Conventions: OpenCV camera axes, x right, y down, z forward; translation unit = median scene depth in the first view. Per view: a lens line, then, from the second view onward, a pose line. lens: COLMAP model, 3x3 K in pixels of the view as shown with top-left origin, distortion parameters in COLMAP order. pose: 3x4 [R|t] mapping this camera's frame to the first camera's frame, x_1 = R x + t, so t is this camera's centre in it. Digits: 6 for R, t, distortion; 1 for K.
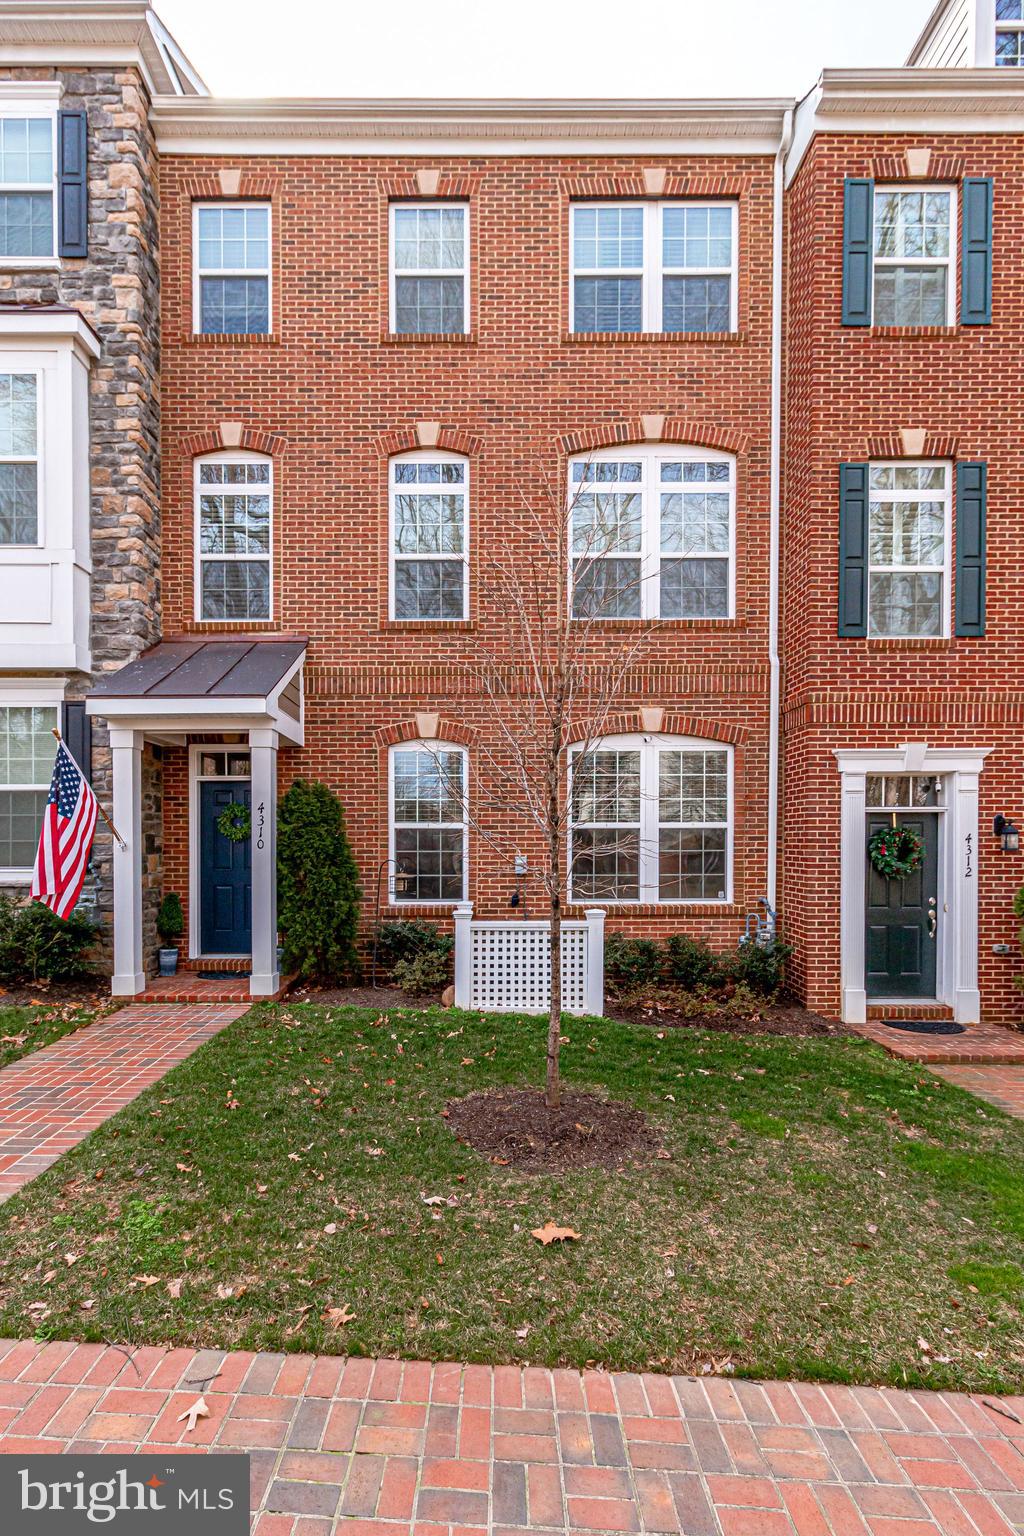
lens RADIAL K [[734.4, 0, 499.1], [0, 734.4, 849.5], [0, 0, 1]] dist [0.007972, -0.000585]
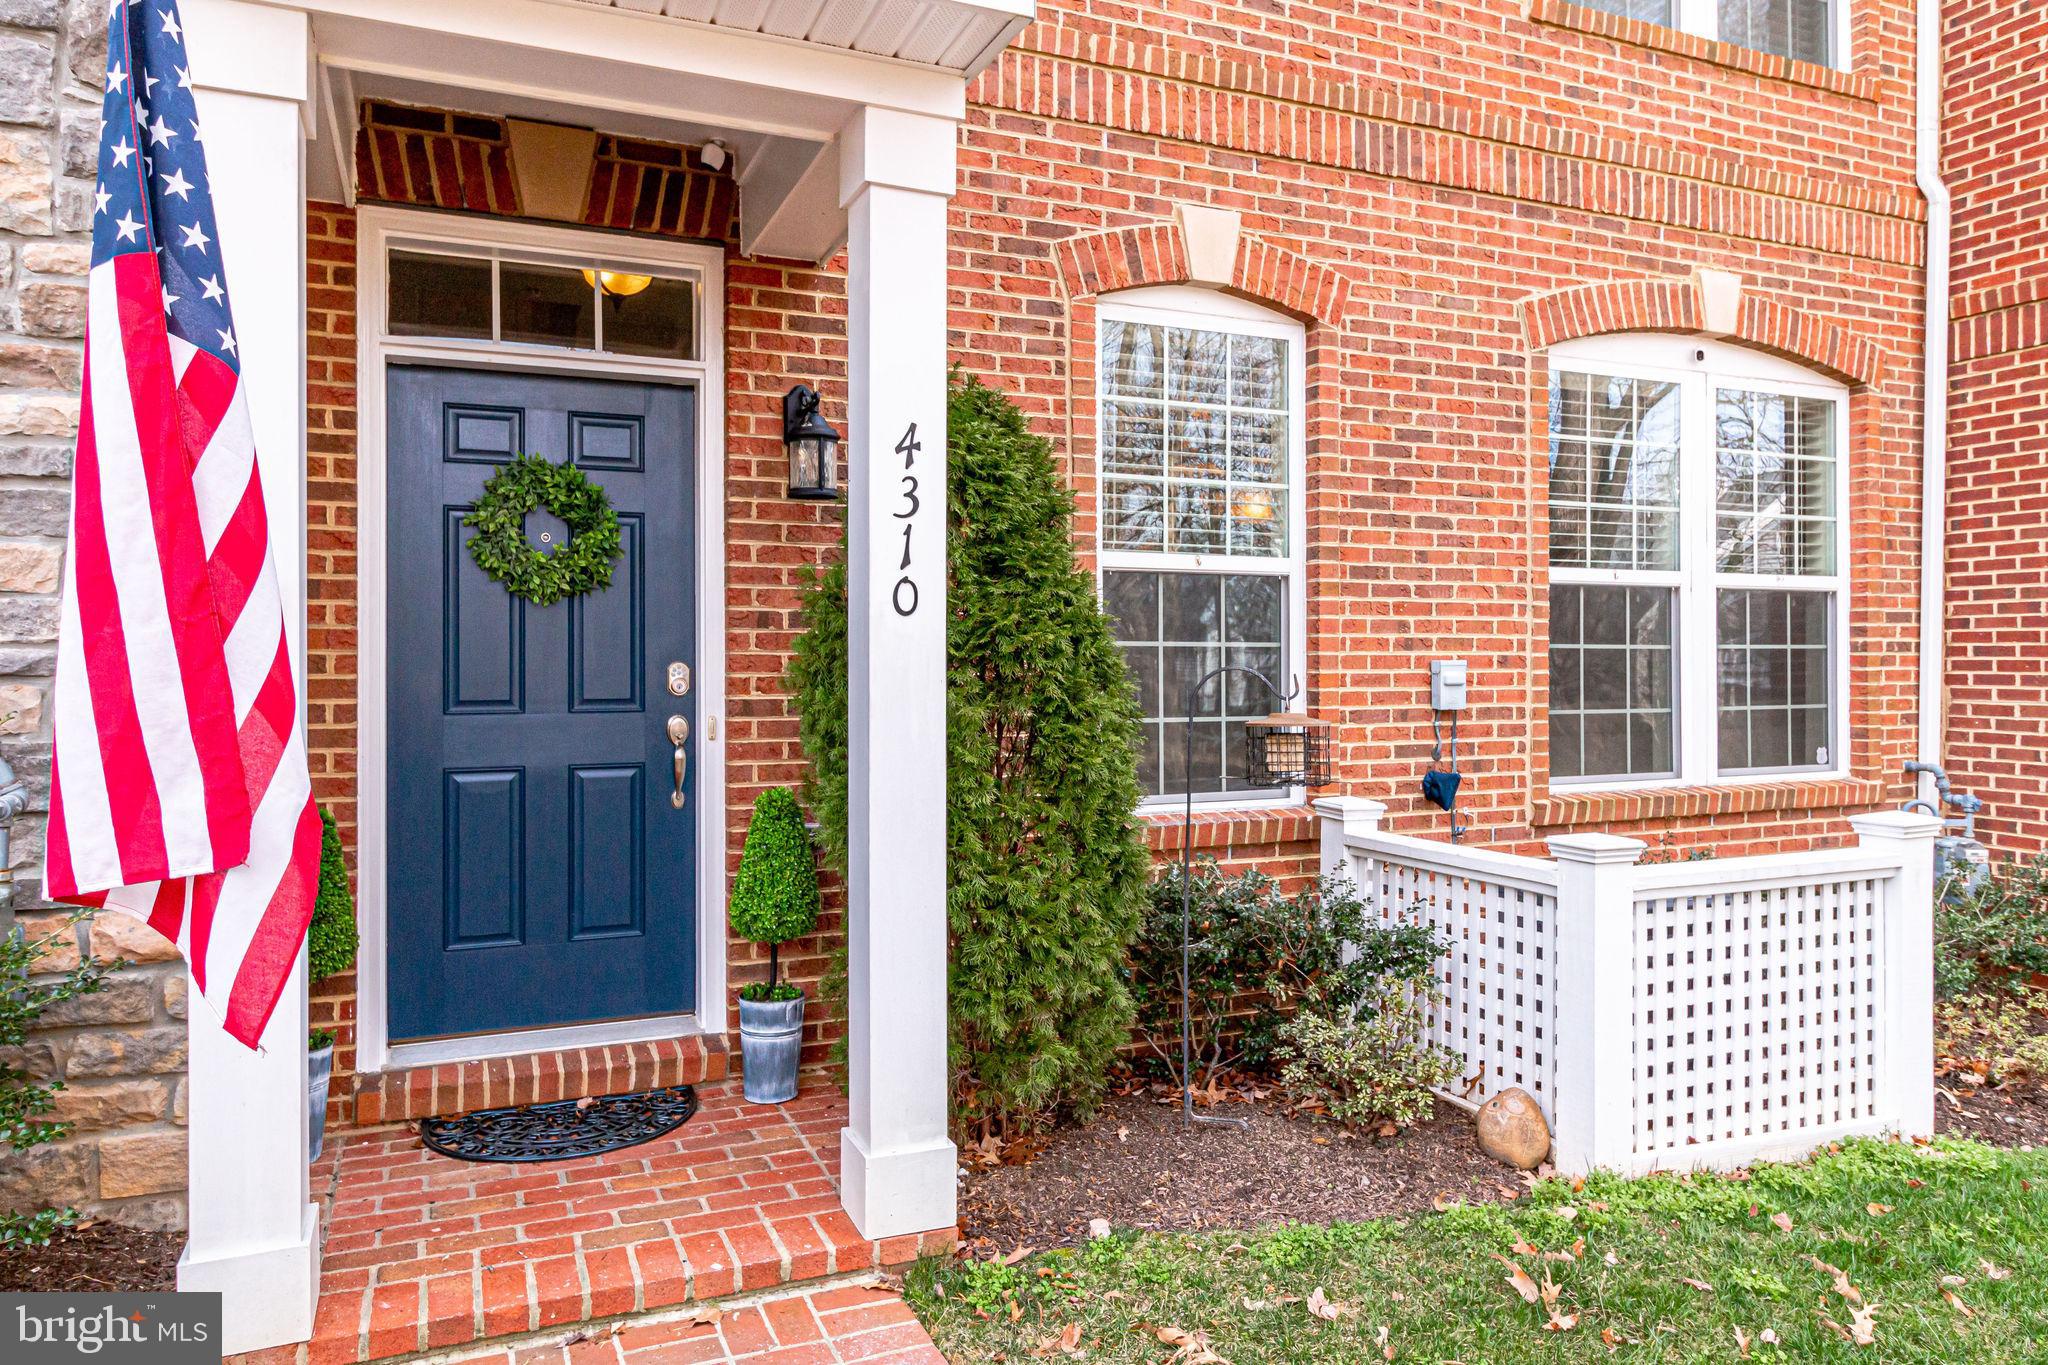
lens RADIAL K [[1329.6, 0, 1025.0], [0, 1329.6, 657.8], [0, 0, 1]] dist [0.003930, 0.001949]
pose [[0.919830, 0.002943, 0.392306, -0.394811], [0.001827, 0.999929, -0.011786, 0.015555], [-0.392313, 0.011558, 0.919759, 0.507135]]
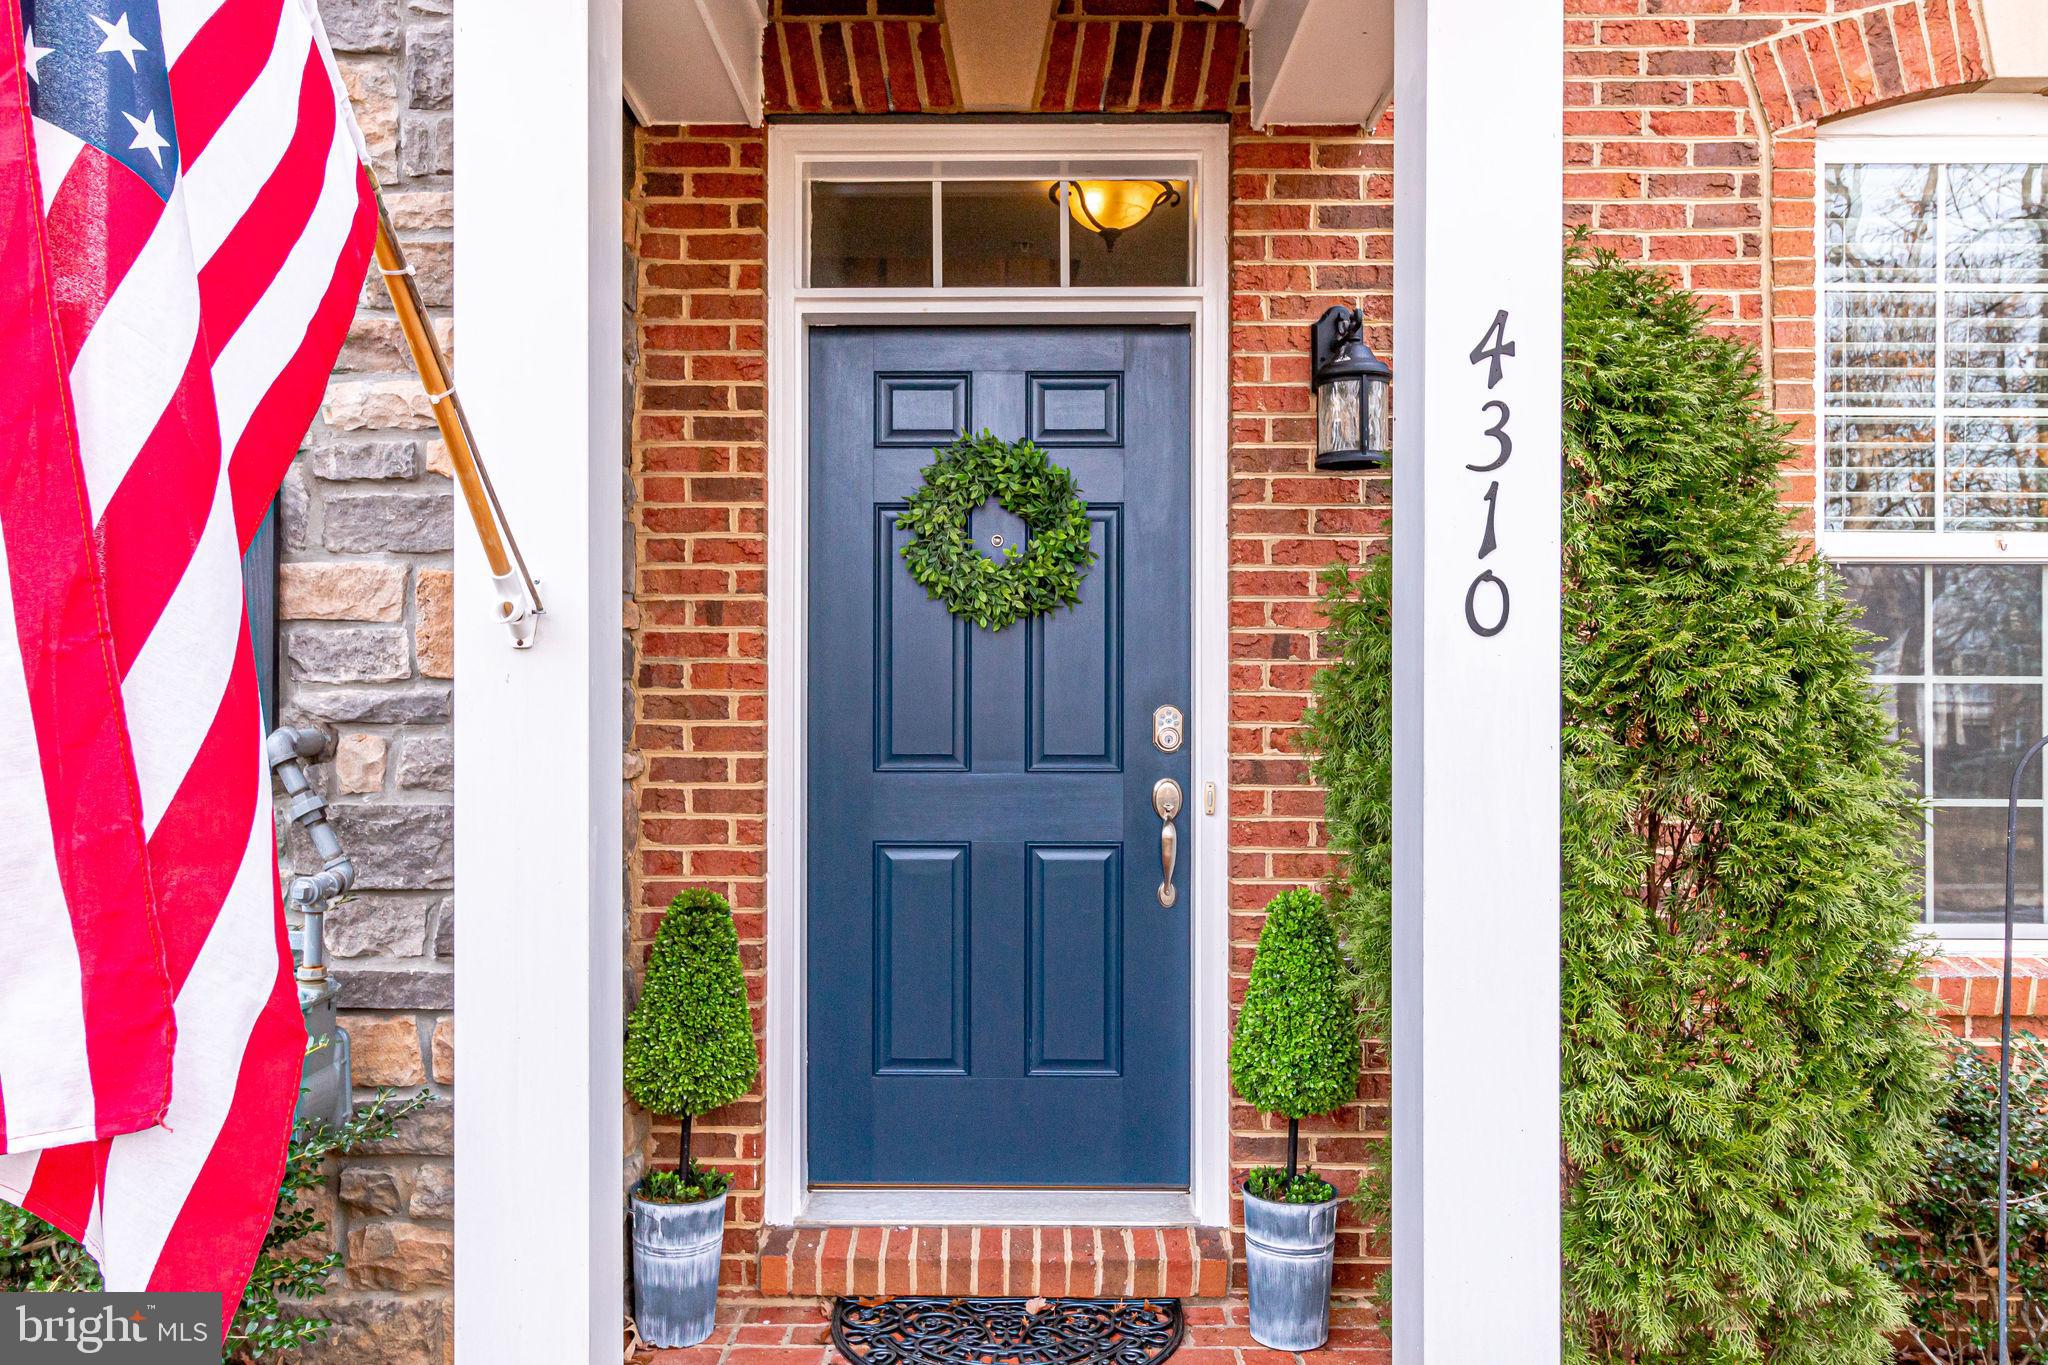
lens RADIAL K [[1468.9, 0, 1020.7], [0, 1468.9, 696.1], [0, 0, 1]] dist [-0.001907, 0.009624]
pose [[0.999967, 0.004537, -0.006701, -0.355378], [-0.004582, 0.999968, -0.006625, 0.011206], [0.006670, 0.006656, 0.999956, 0.618313]]
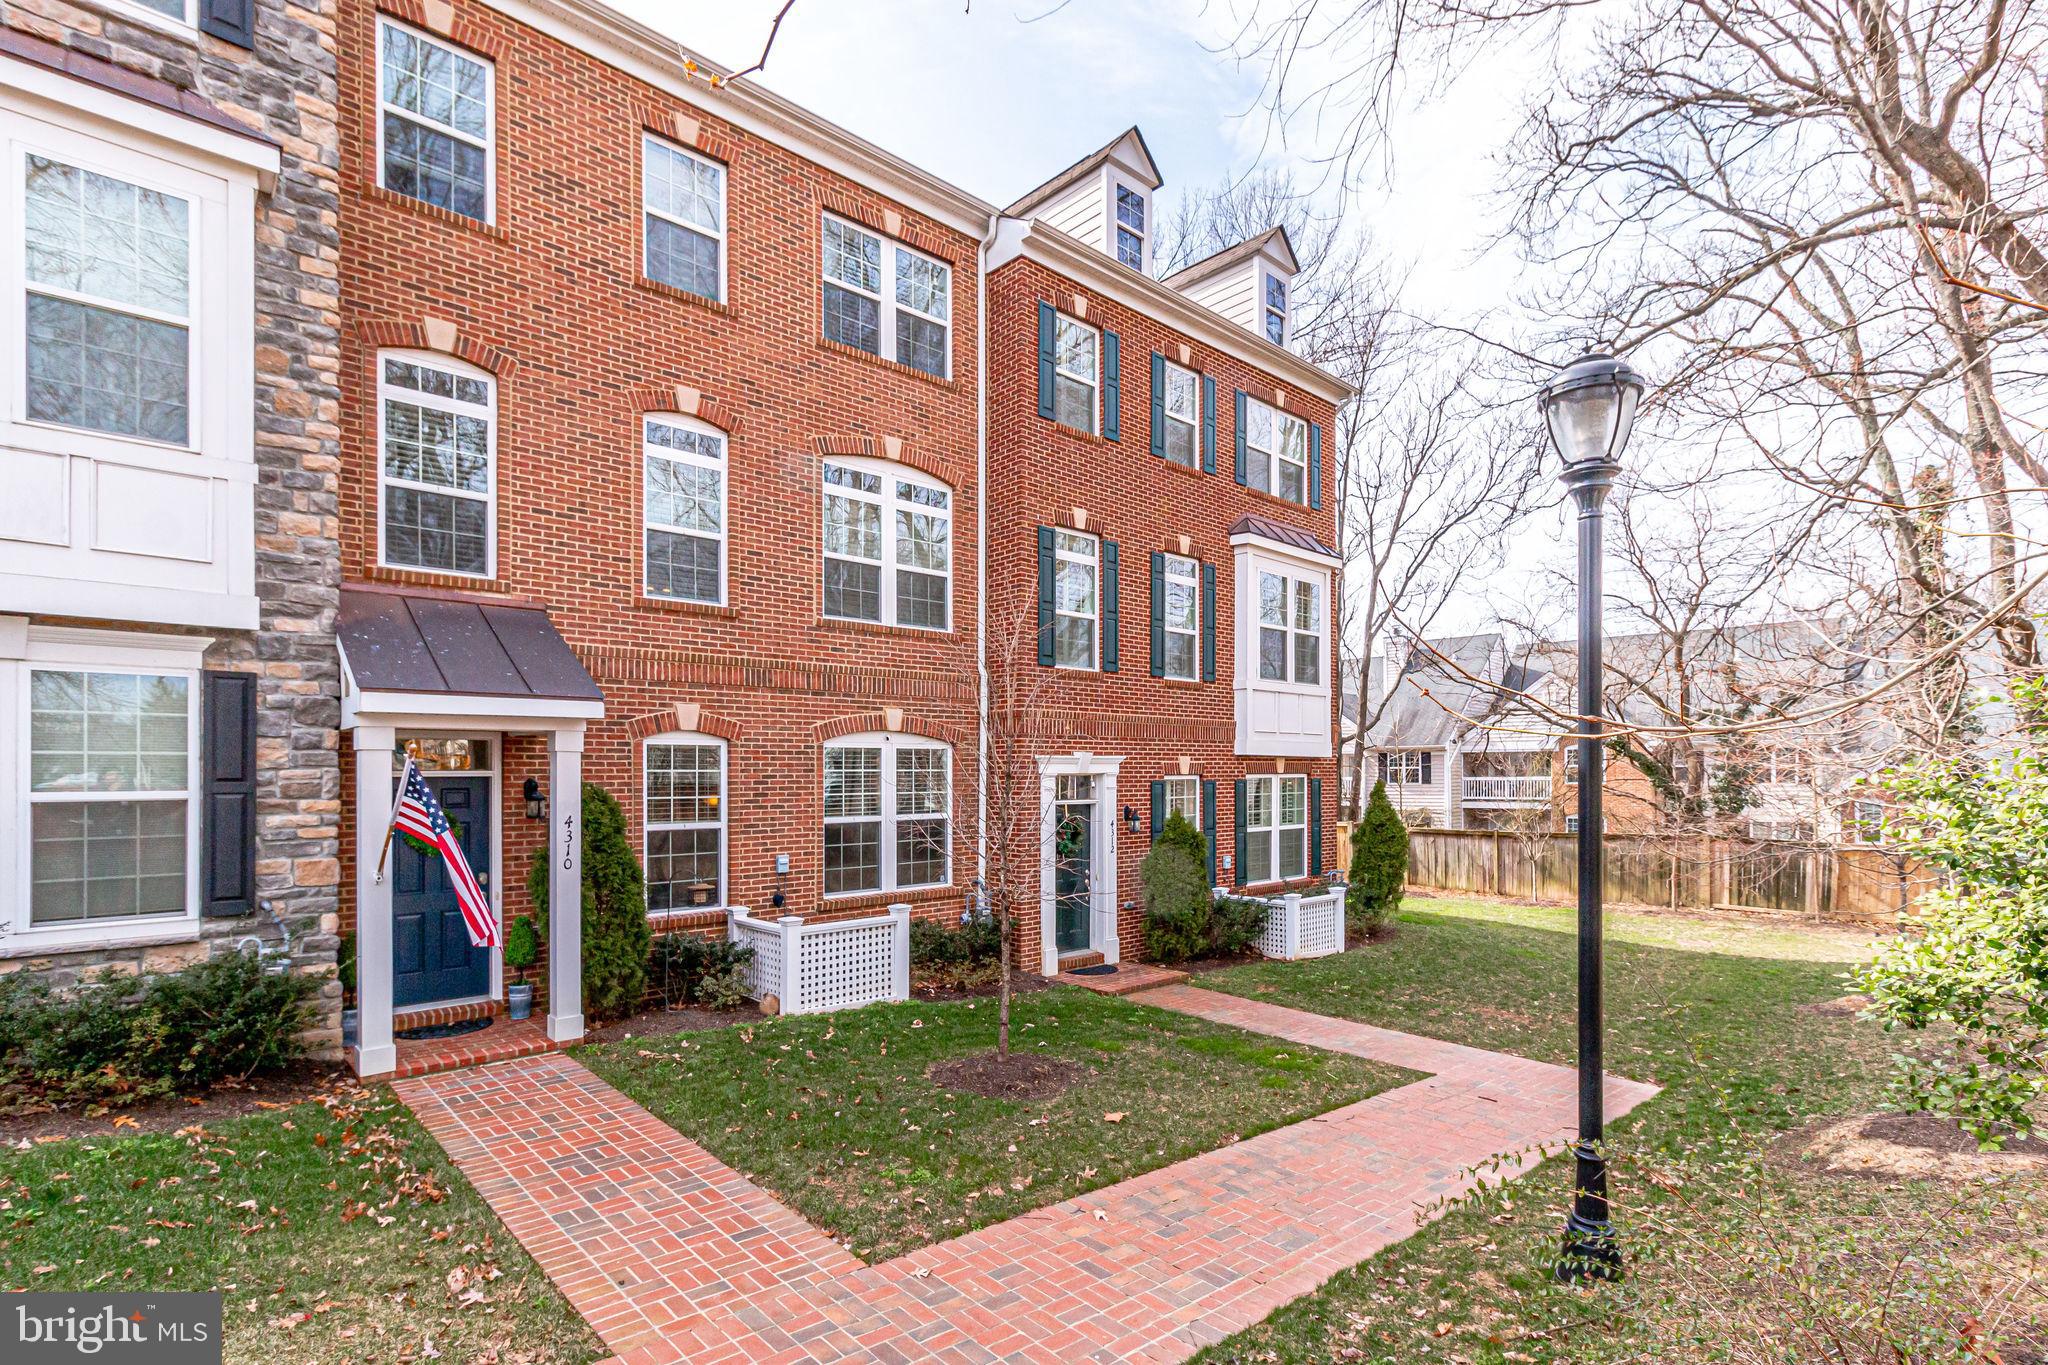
lens RADIAL K [[979.2, 0, 1047.0], [0, 979.2, 769.1], [0, 0, 1]] dist [0.007972, -0.000585]
pose [[0.730834, 0.002701, 0.682550, -0.602606], [0.007080, 0.999908, -0.011537, -0.087063], [-0.682519, 0.013264, 0.730748, -0.193537]]
